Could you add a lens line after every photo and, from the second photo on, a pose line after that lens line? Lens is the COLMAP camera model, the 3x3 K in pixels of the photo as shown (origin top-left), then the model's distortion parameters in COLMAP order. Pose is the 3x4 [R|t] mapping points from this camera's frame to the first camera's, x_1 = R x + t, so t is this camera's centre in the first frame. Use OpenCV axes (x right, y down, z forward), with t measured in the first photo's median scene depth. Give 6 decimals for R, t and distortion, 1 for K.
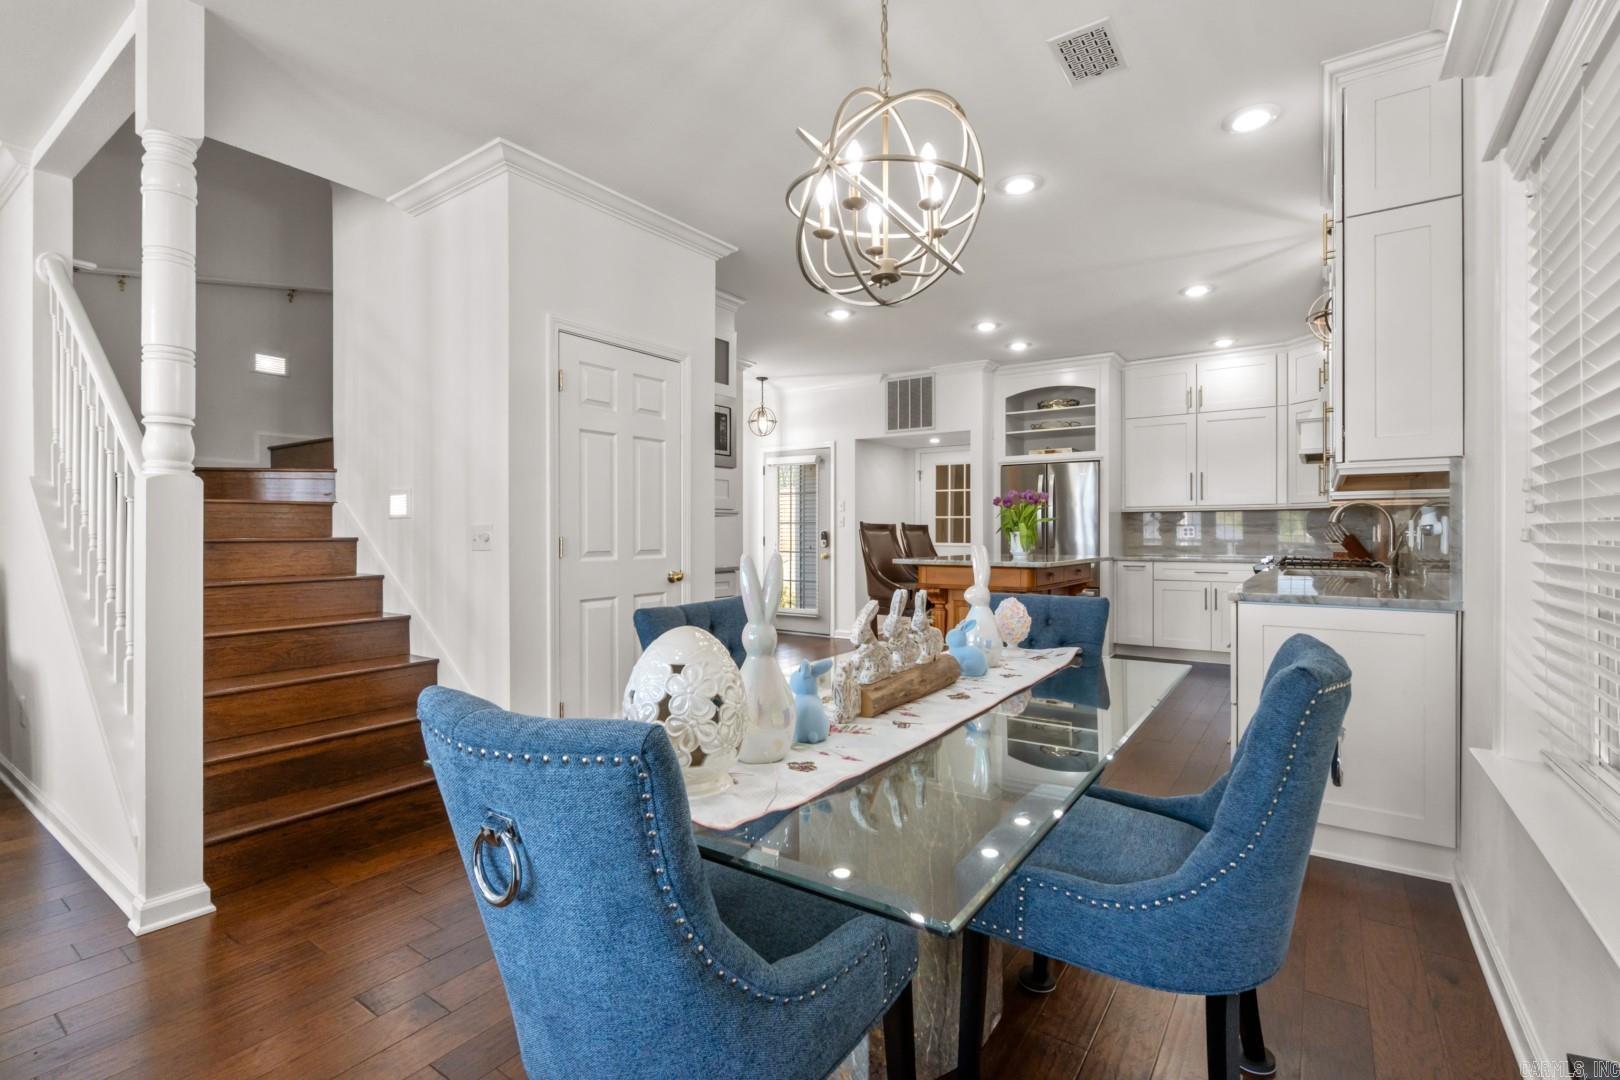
lens RADIAL K [[746.8, 0, 807.2], [0, 746.8, 531.2], [0, 0, 1]] dist [0.004337, -0.001687]
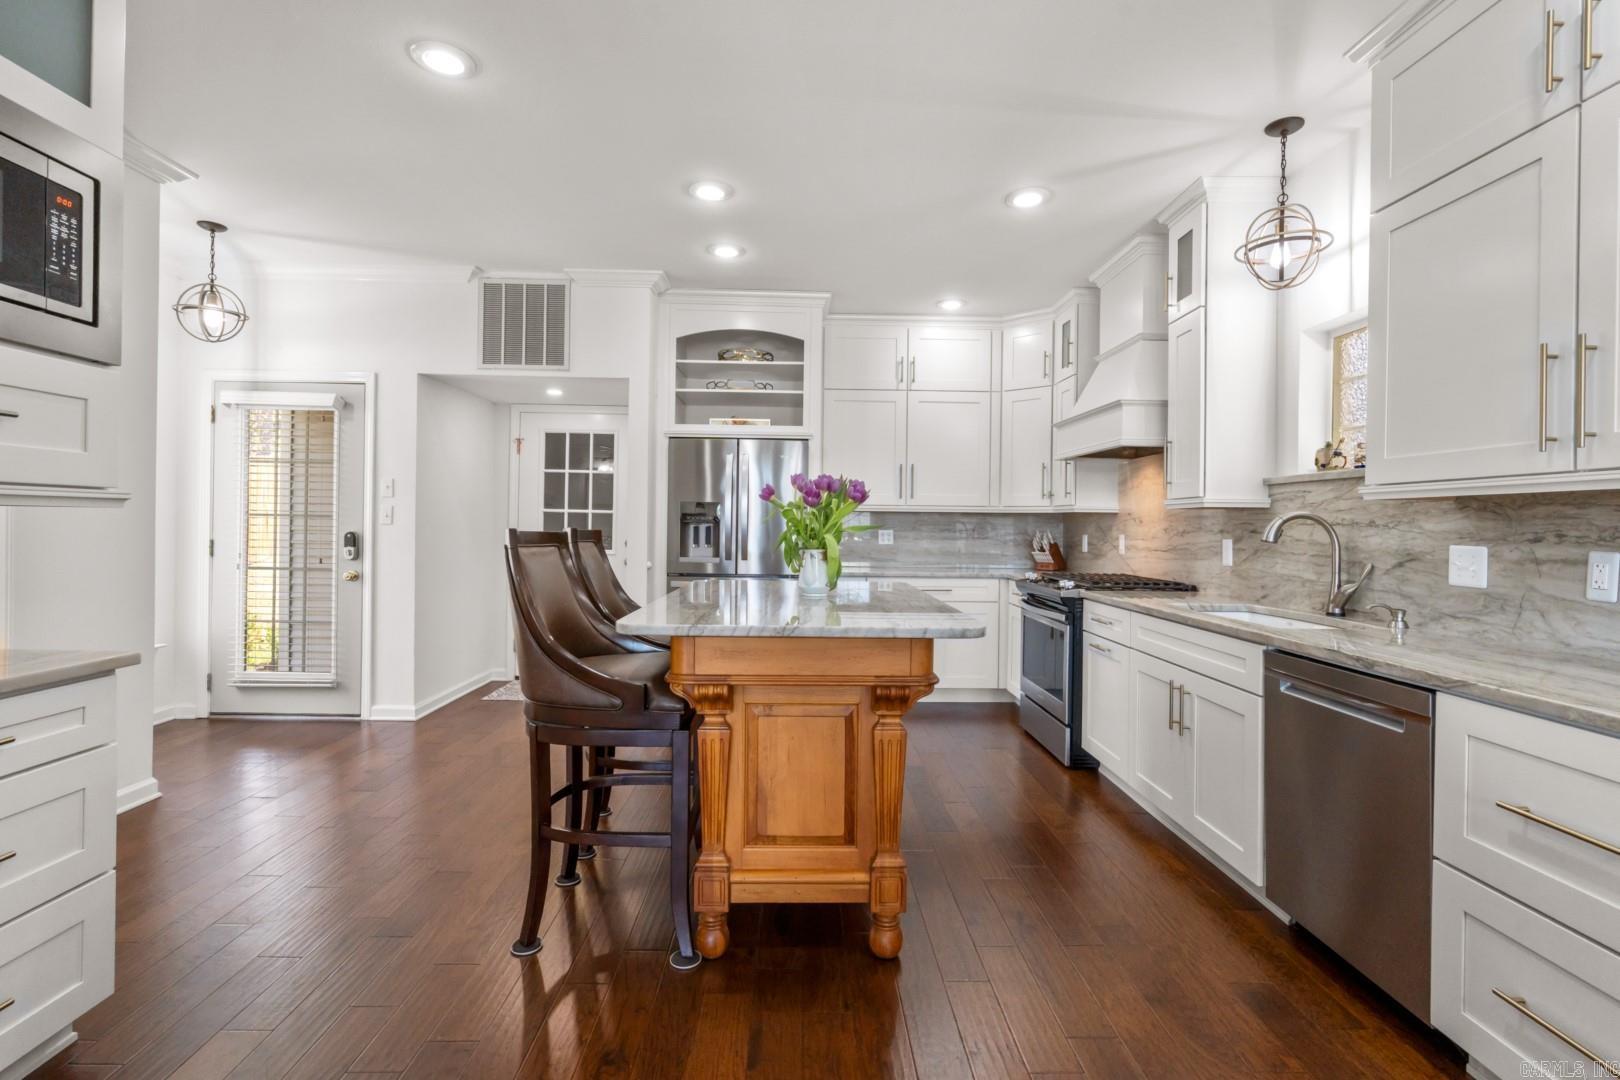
lens RADIAL K [[746.8, 0, 807.1], [0, 746.8, 523.5], [0, 0, 1]] dist [0.004337, -0.001687]
pose [[0.808747, 0.012230, 0.588029, -0.032703], [-0.014747, 0.999891, -0.000514, -0.011819], [-0.587971, -0.008256, 0.808840, 0.379119]]
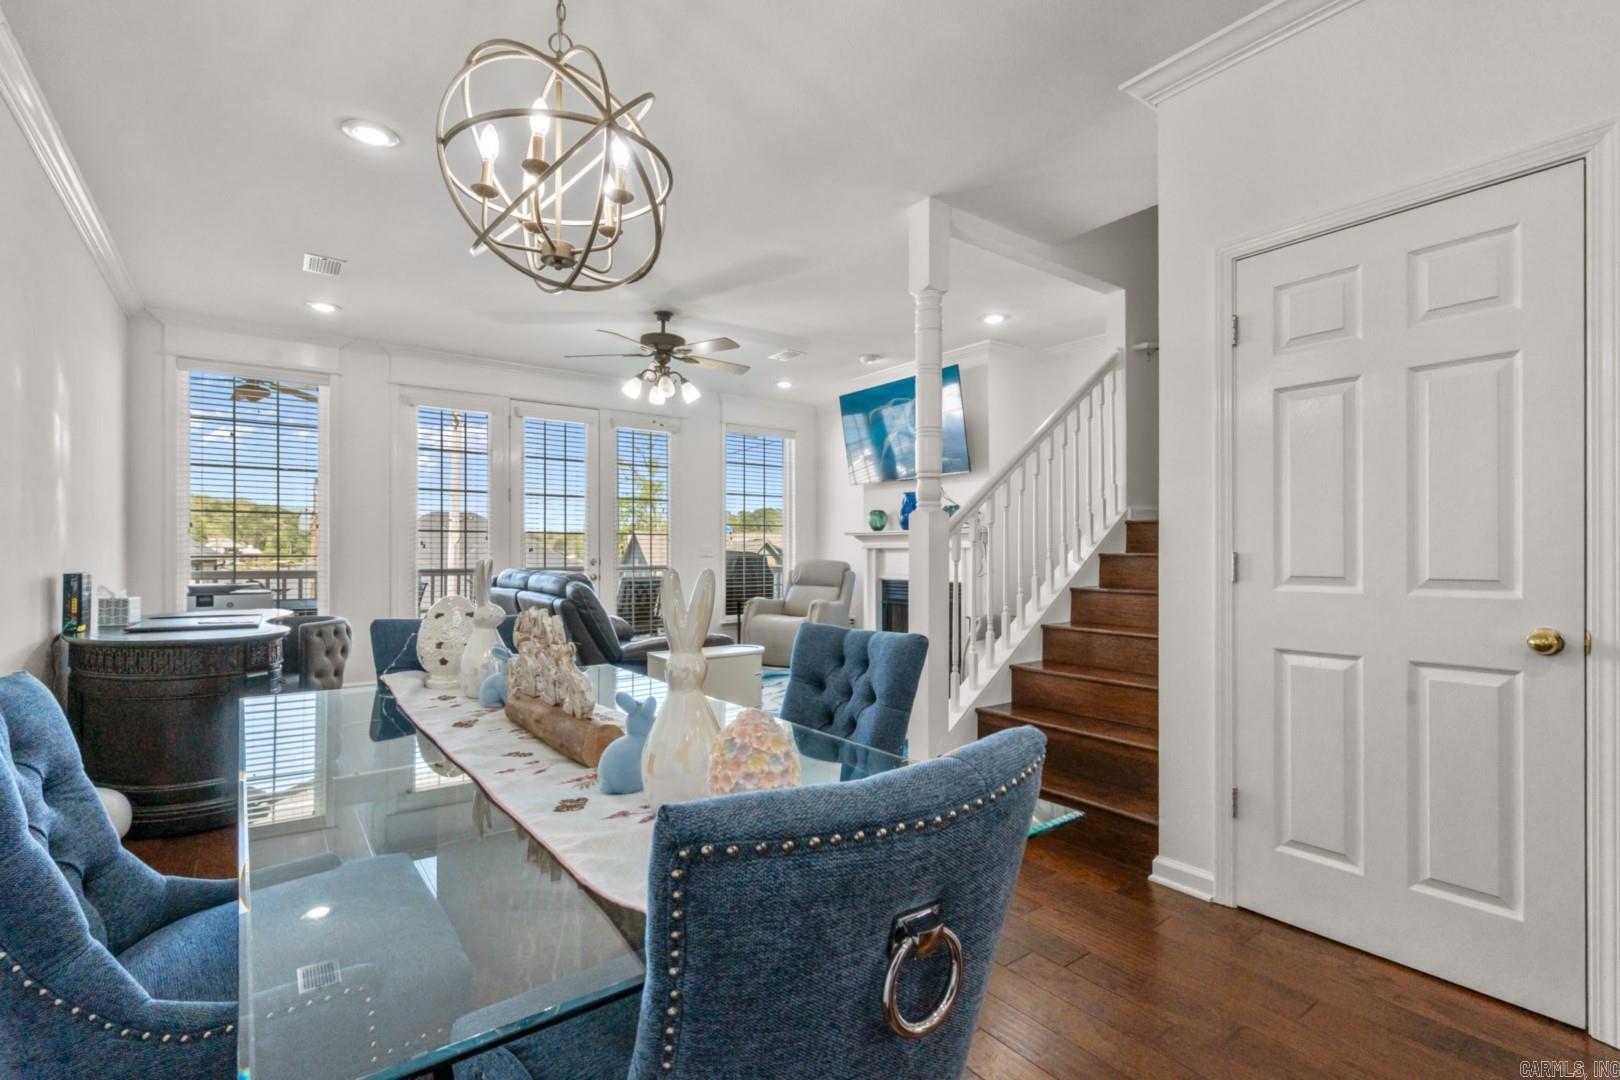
lens RADIAL K [[746.8, 0, 811.4], [0, 746.8, 546.4], [0, 0, 1]] dist [0.004337, -0.001687]
pose [[-0.321841, -0.004899, -0.946781, 0.213742], [-0.000814, 0.999988, -0.004898, 0.002812], [0.946793, -0.000806, -0.321841, 0.389044]]
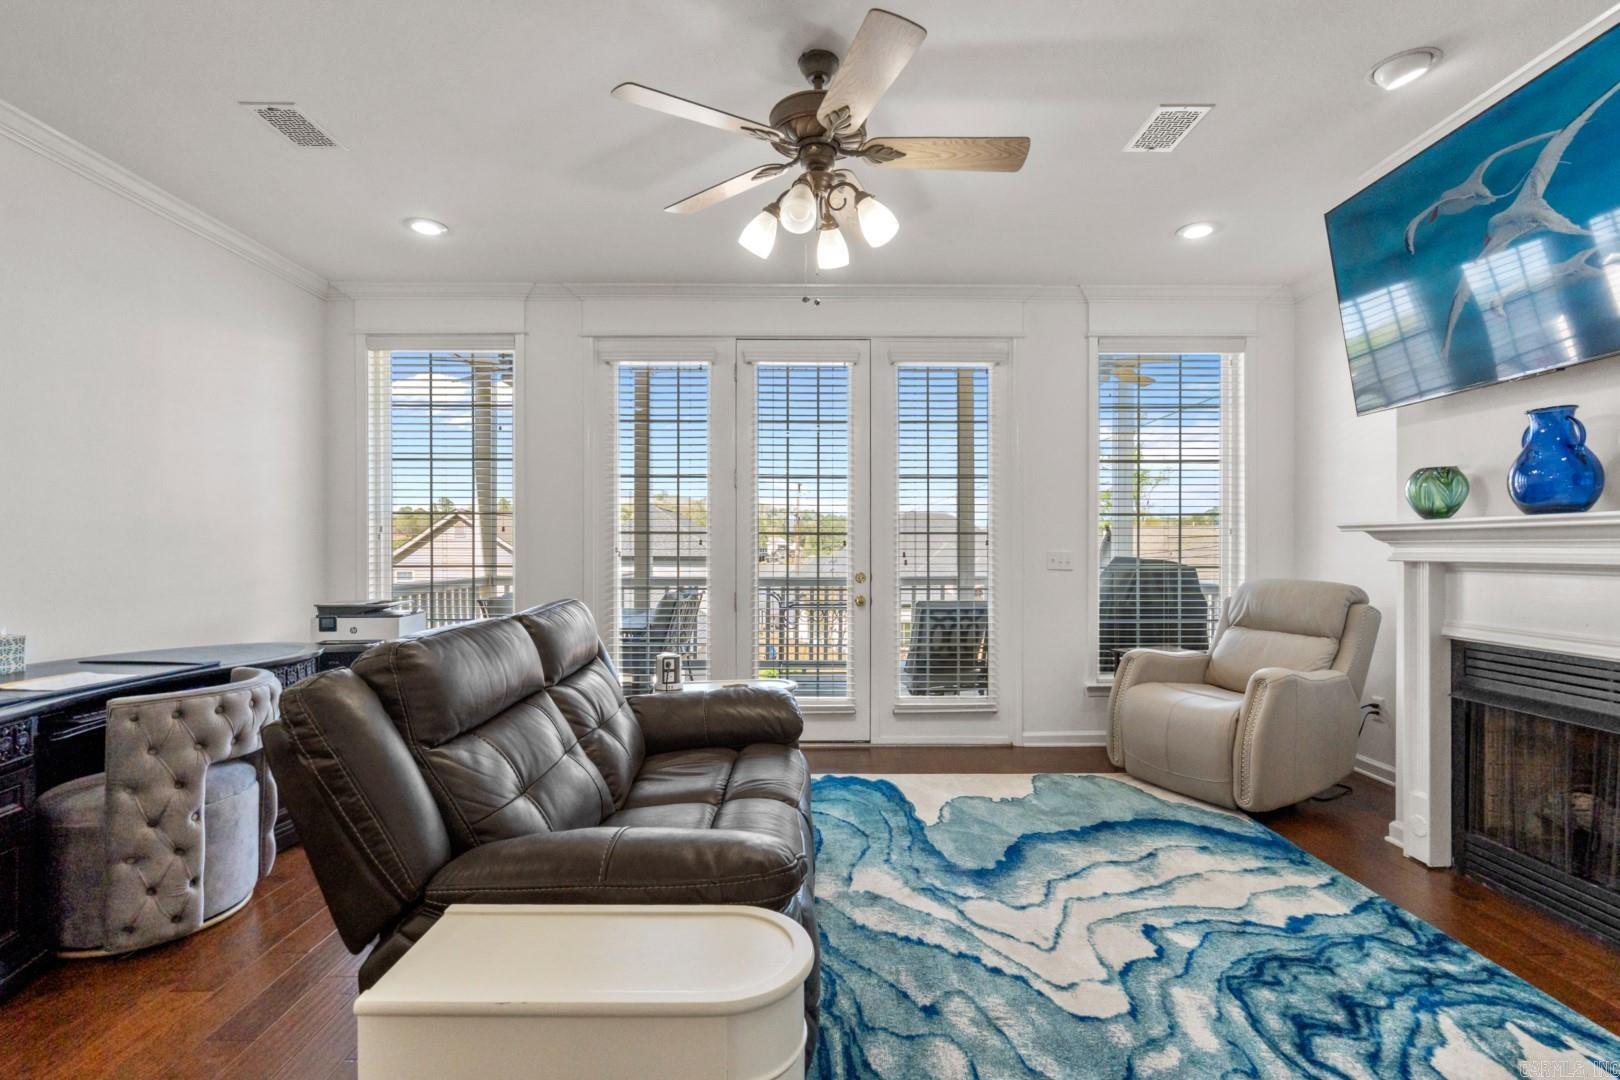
lens RADIAL K [[746.8, 0, 799.0], [0, 746.8, 543.4], [0, 0, 1]] dist [0.004337, -0.001687]
pose [[-0.822563, -0.003535, -0.568663, -0.224806], [-0.000420, 0.999984, -0.005608, -0.006527], [0.568673, -0.004374, -0.822552, 0.293028]]
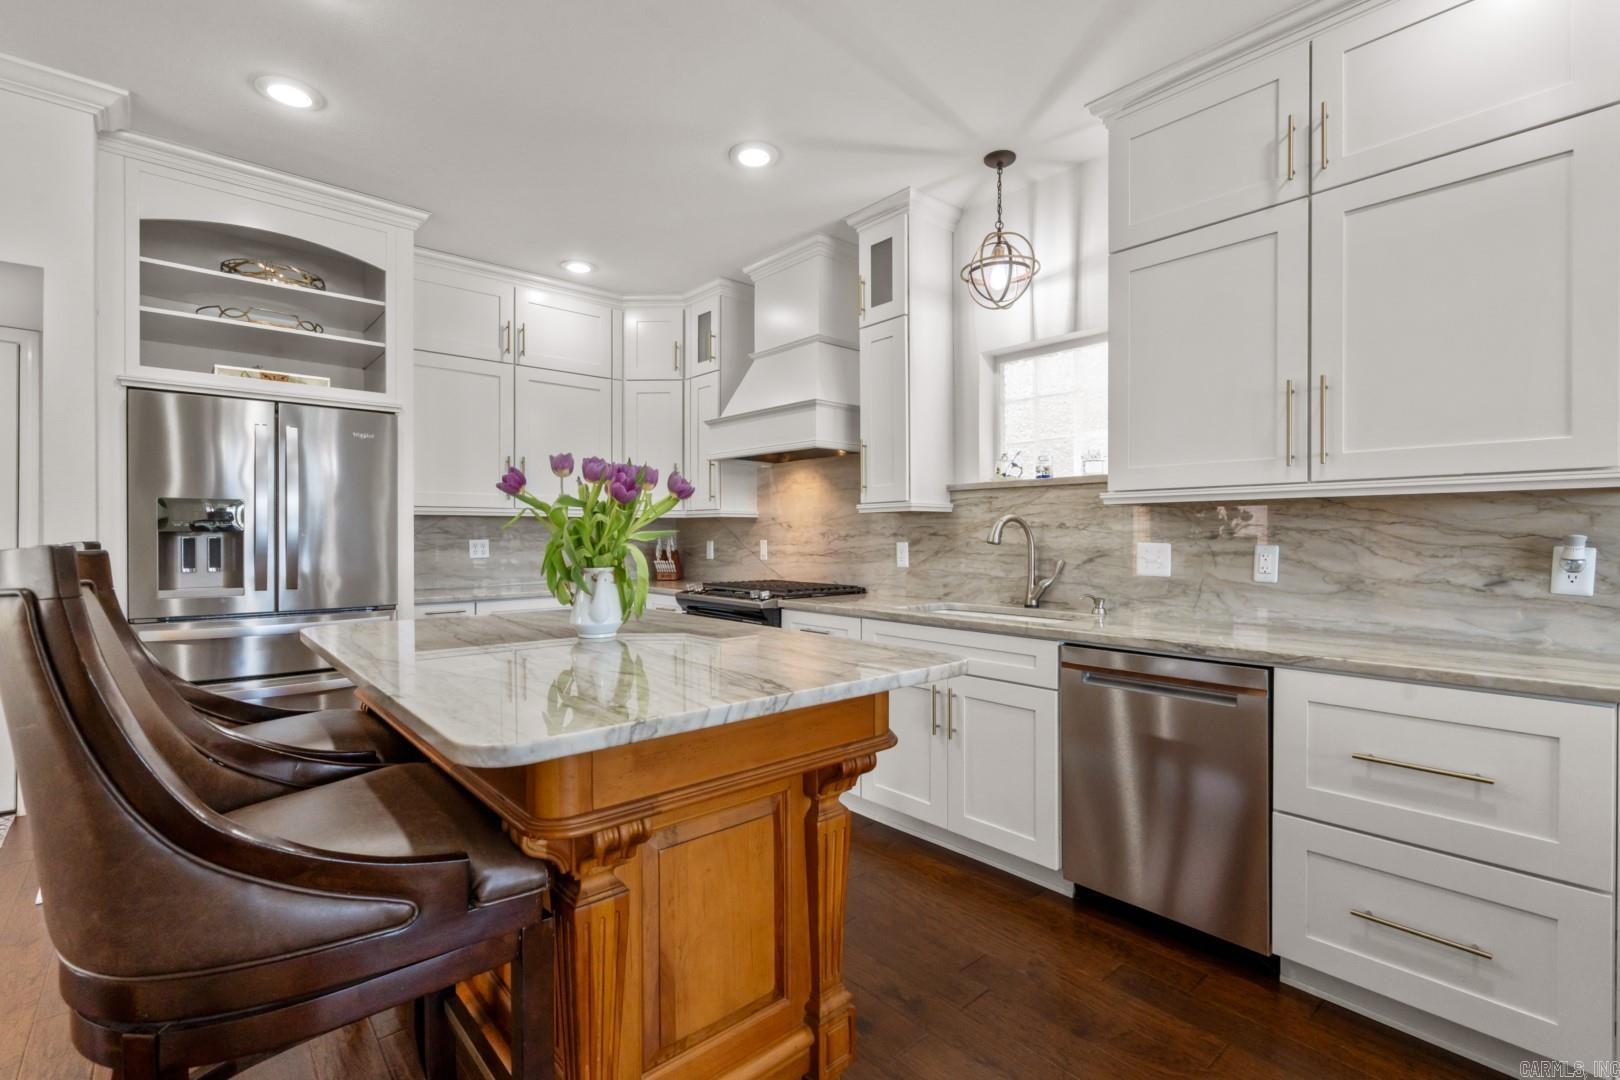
lens RADIAL K [[746.8, 0, 816.4], [0, 746.8, 535.2], [0, 0, 1]] dist [0.004337, -0.001687]
pose [[0.227355, 0.000218, 0.973812, -0.038279], [-0.000200, 1.000000, -0.000177, -0.010506], [-0.973812, -0.000155, 0.227355, 0.553881]]
